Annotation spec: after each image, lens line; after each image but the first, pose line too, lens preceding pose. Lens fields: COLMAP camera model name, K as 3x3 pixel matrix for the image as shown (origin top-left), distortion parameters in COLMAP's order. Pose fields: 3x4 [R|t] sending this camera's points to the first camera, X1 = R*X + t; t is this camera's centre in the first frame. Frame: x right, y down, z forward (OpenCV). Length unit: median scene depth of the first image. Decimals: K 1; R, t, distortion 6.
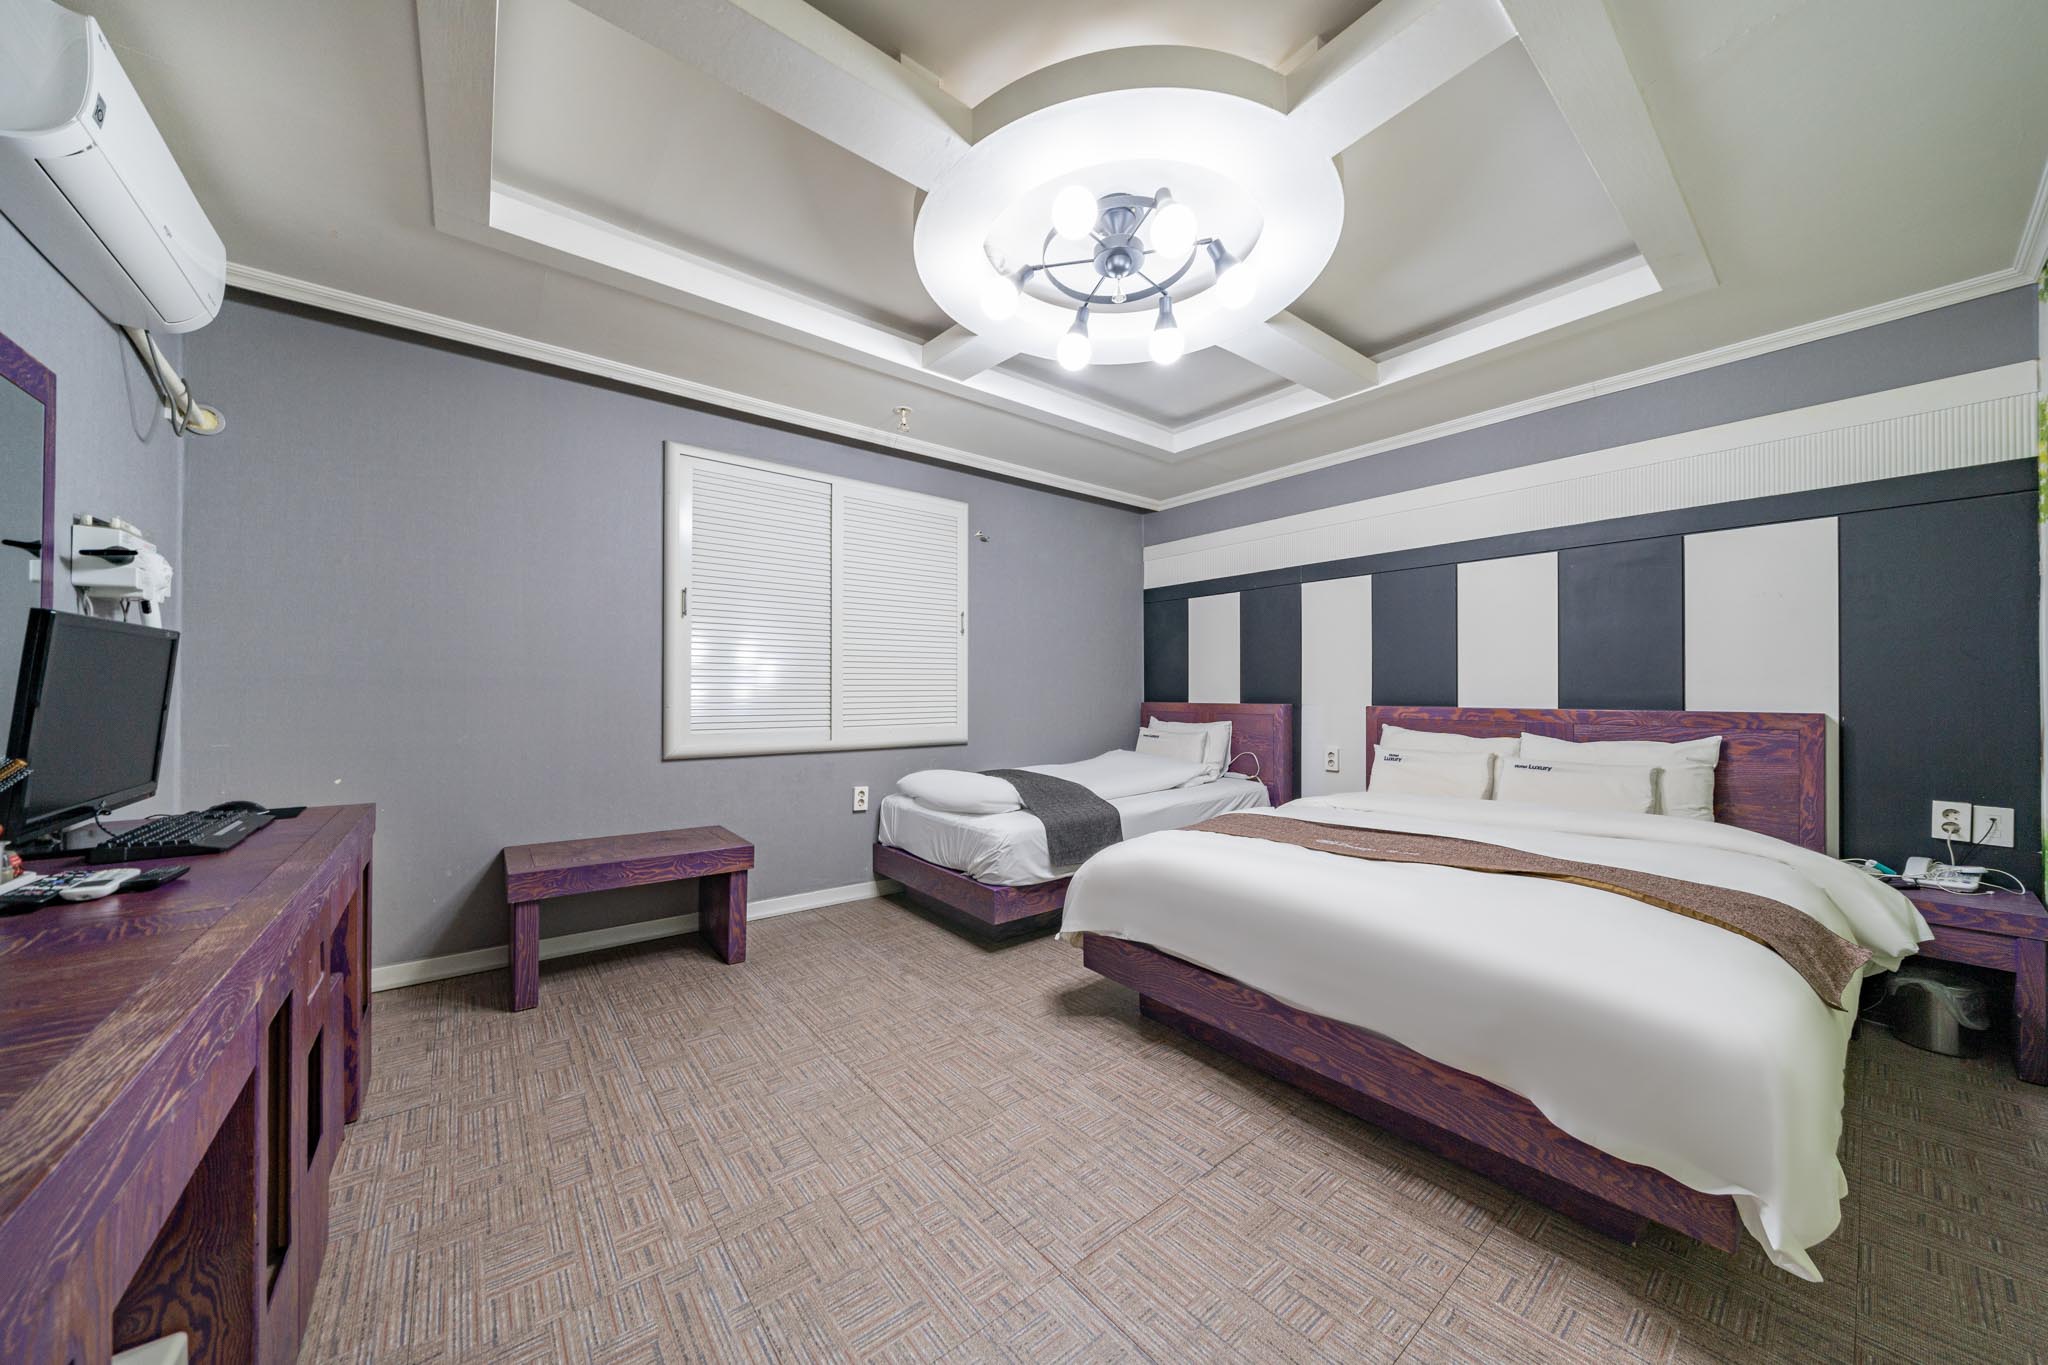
lens RADIAL K [[696.2, 0, 1024.0], [0, 696.2, 682.5], [0, 0, 1]] dist [-0.000027, 0.000045]
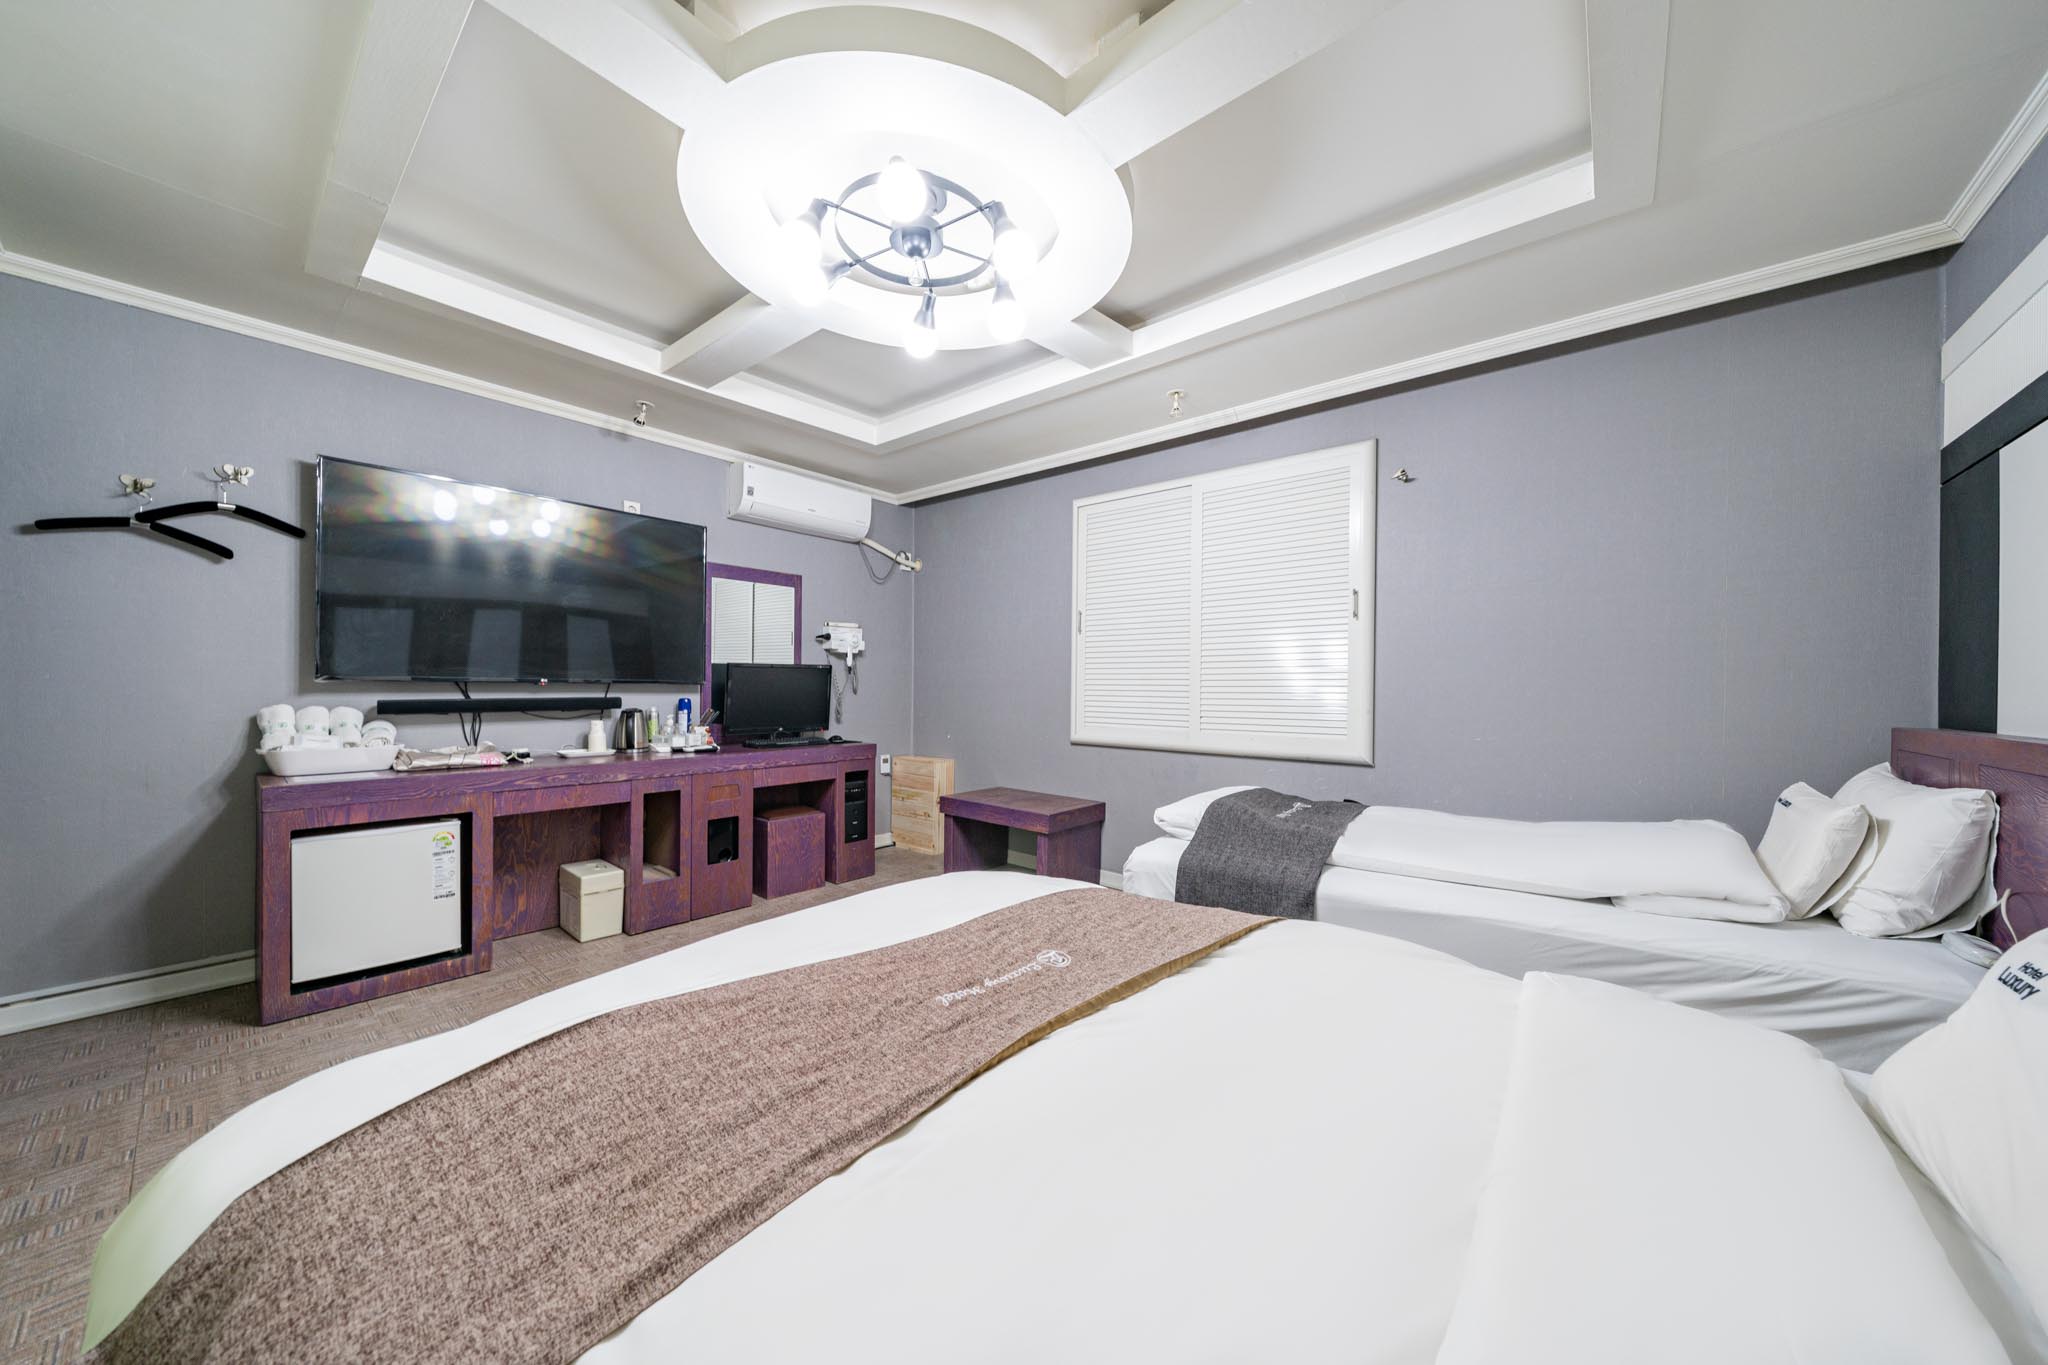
lens RADIAL K [[696.2, 0, 1024.0], [0, 696.2, 682.5], [0, 0, 1]] dist [-0.000027, 0.000045]
pose [[0.193312, -0.003637, -0.981131, 0.681831], [0.003413, 0.999990, -0.003035, 0.000876], [0.981131, -0.002762, 0.193322, 0.594052]]
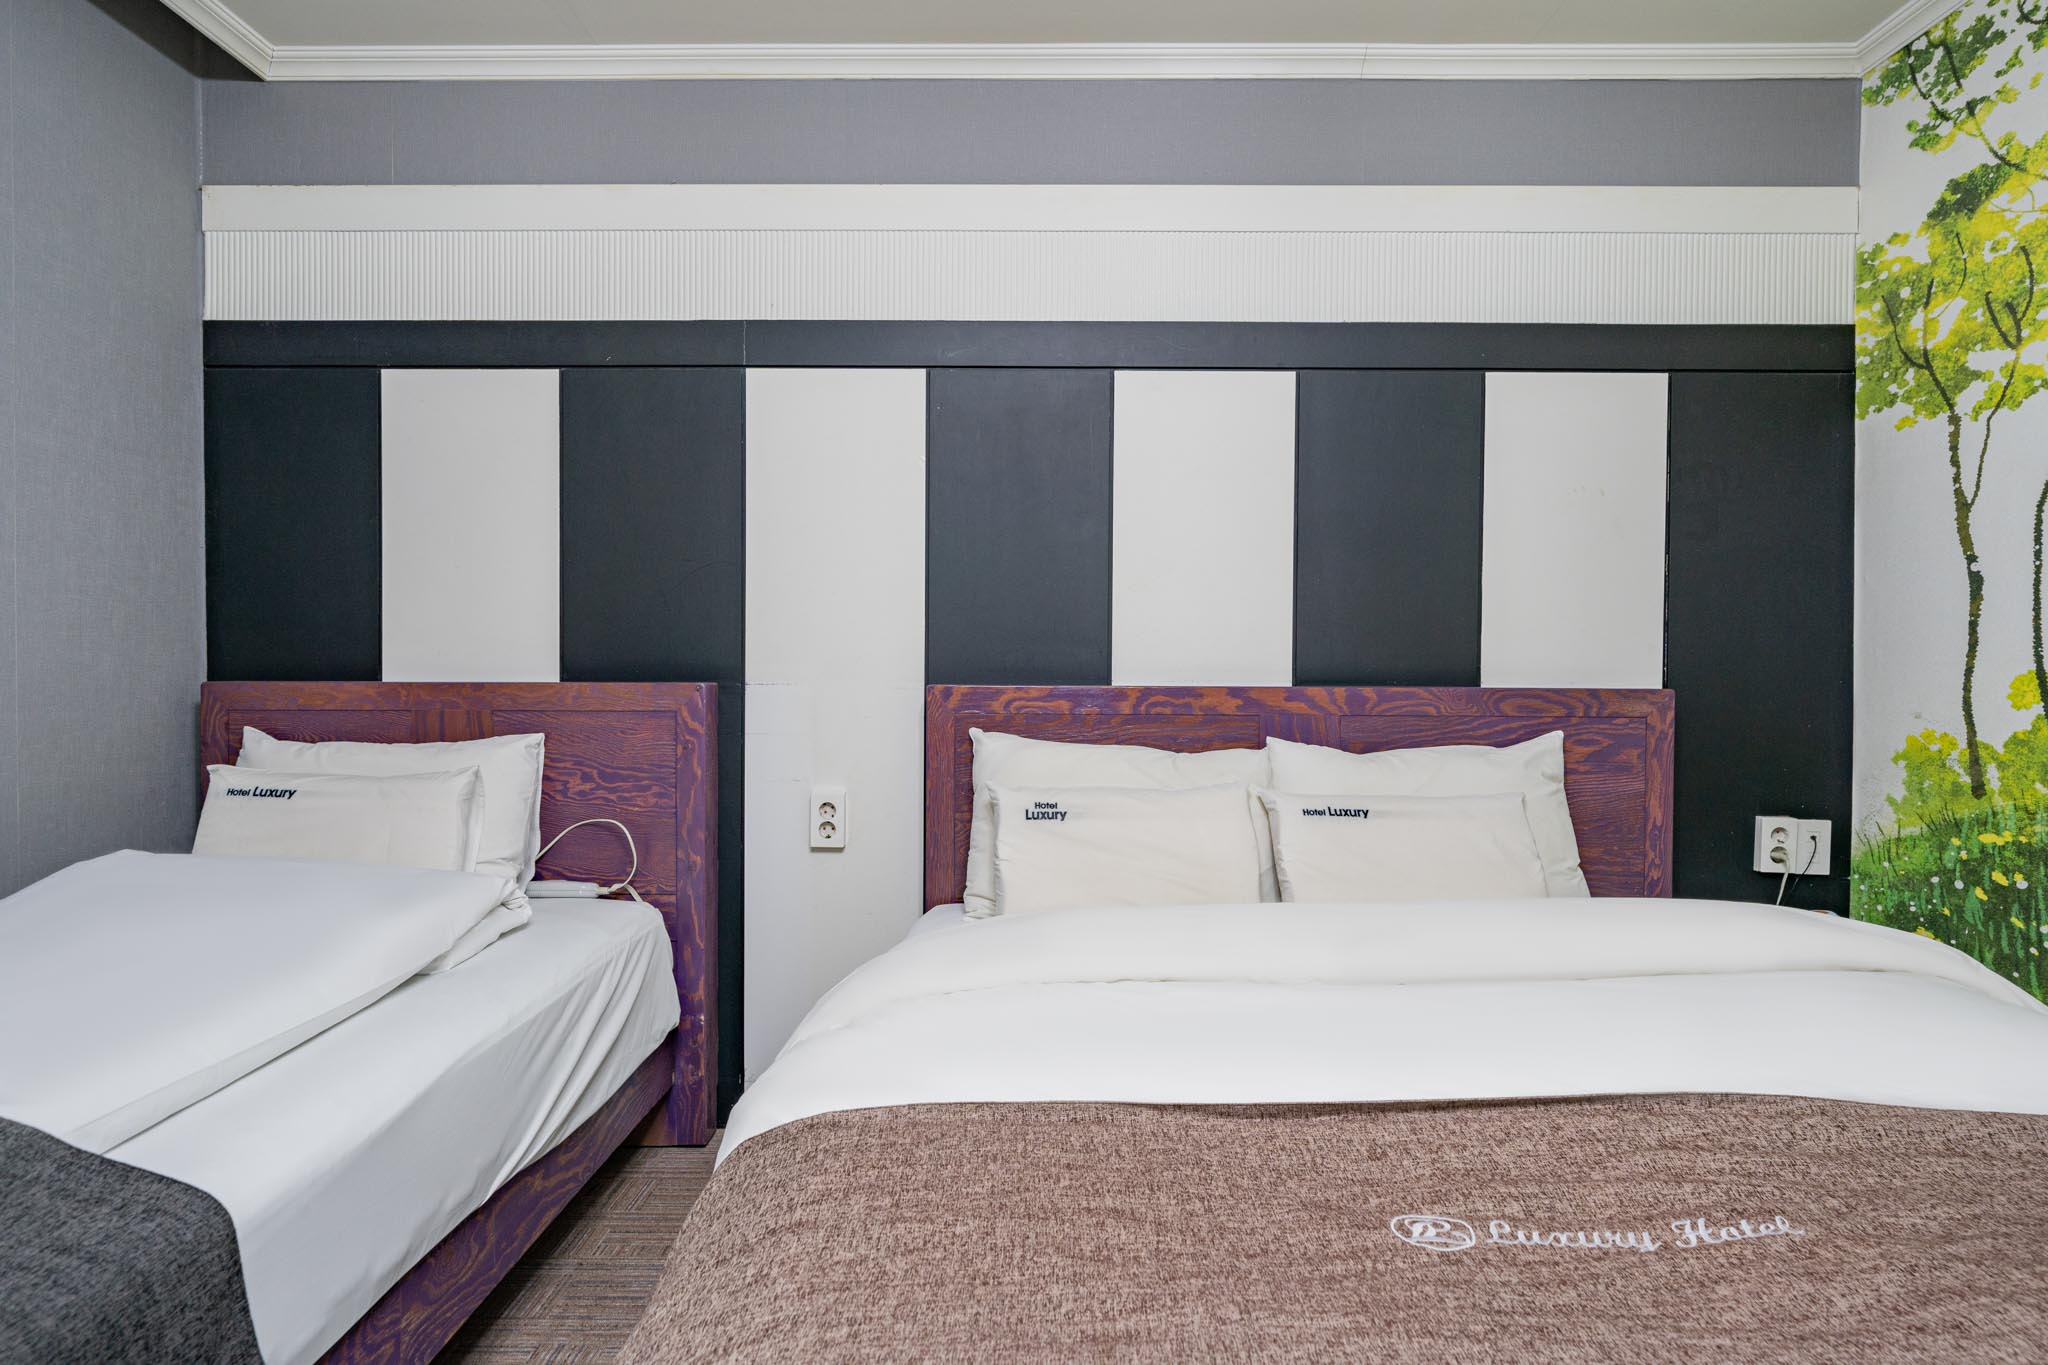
lens RADIAL K [[1088.0, 0, 1024.0], [0, 1088.0, 682.5], [0, 0, 1]] dist [0.002845, 0.000345]
pose [[0.625800, -0.006056, 0.779960, 0.031359], [-0.014426, 0.999709, 0.019337, 0.020655], [-0.779850, -0.023352, 0.625530, 0.602582]]
